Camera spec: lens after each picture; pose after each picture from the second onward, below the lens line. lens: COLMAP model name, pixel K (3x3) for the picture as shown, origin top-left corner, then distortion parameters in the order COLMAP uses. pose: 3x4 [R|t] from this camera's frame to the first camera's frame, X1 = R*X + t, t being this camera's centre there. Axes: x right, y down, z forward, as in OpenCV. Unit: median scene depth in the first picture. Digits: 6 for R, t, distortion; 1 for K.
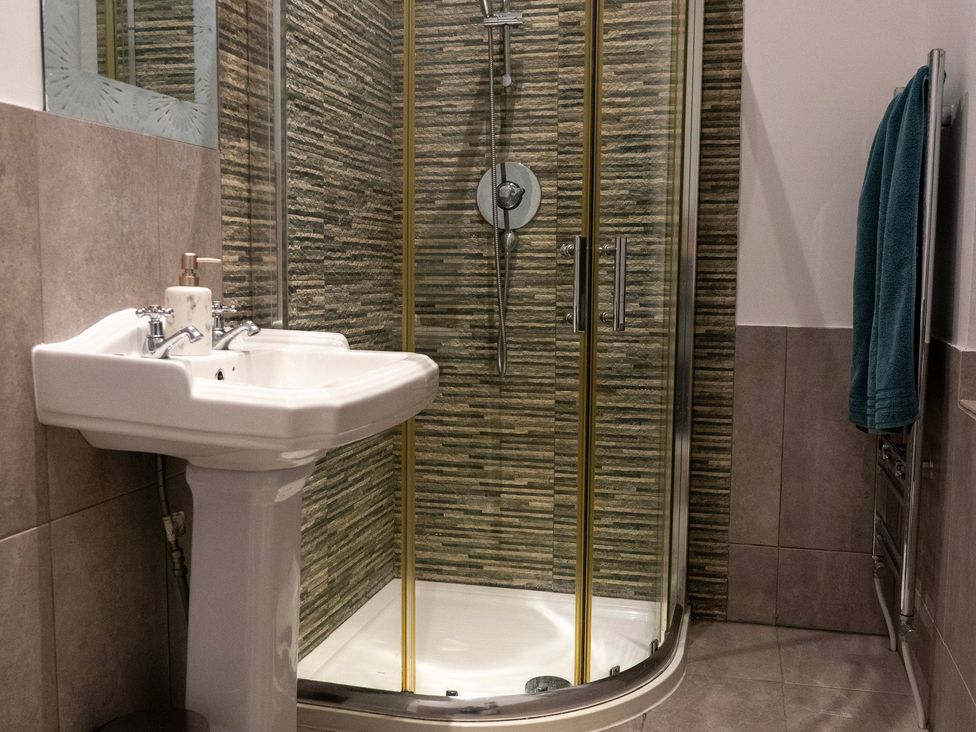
lens RADIAL K [[964.8, 0, 488.9], [0, 964.8, 365.5], [0, 0, 1]] dist [-0.004352, 0.000000]
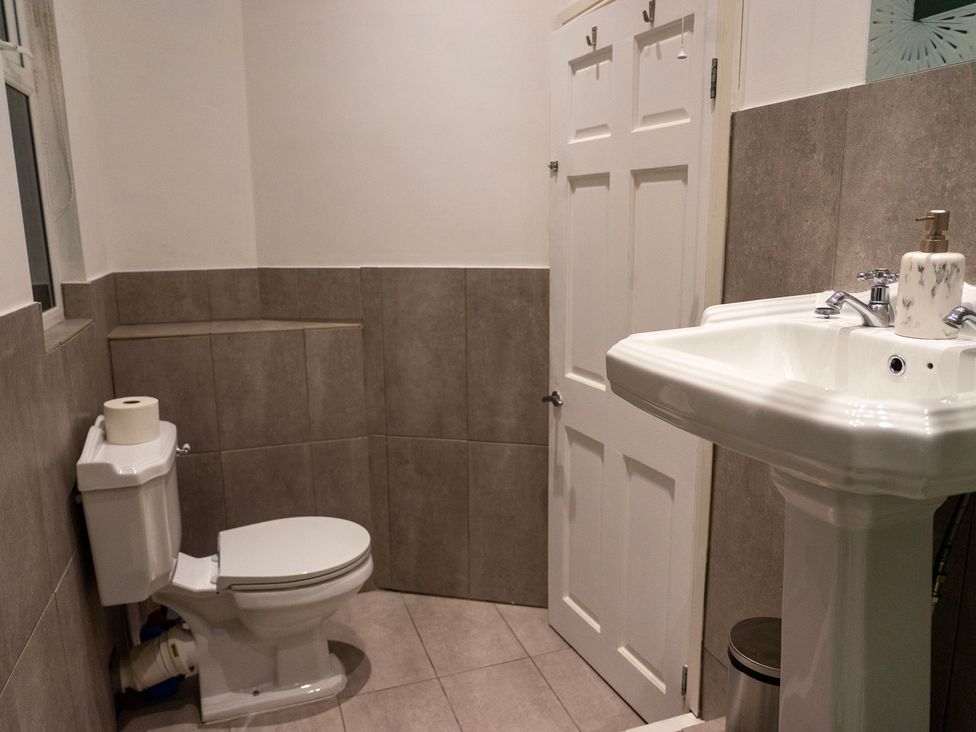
lens RADIAL K [[737.6, 0, 489.5], [0, 737.6, 367.8], [0, 0, 1]] dist [-0.024394, 0.014602]
pose [[-0.833251, 0.101019, -0.543588, 0.392421], [-0.063503, 0.959175, 0.275591, -0.155791], [0.549236, 0.264156, -0.792819, 1.524943]]
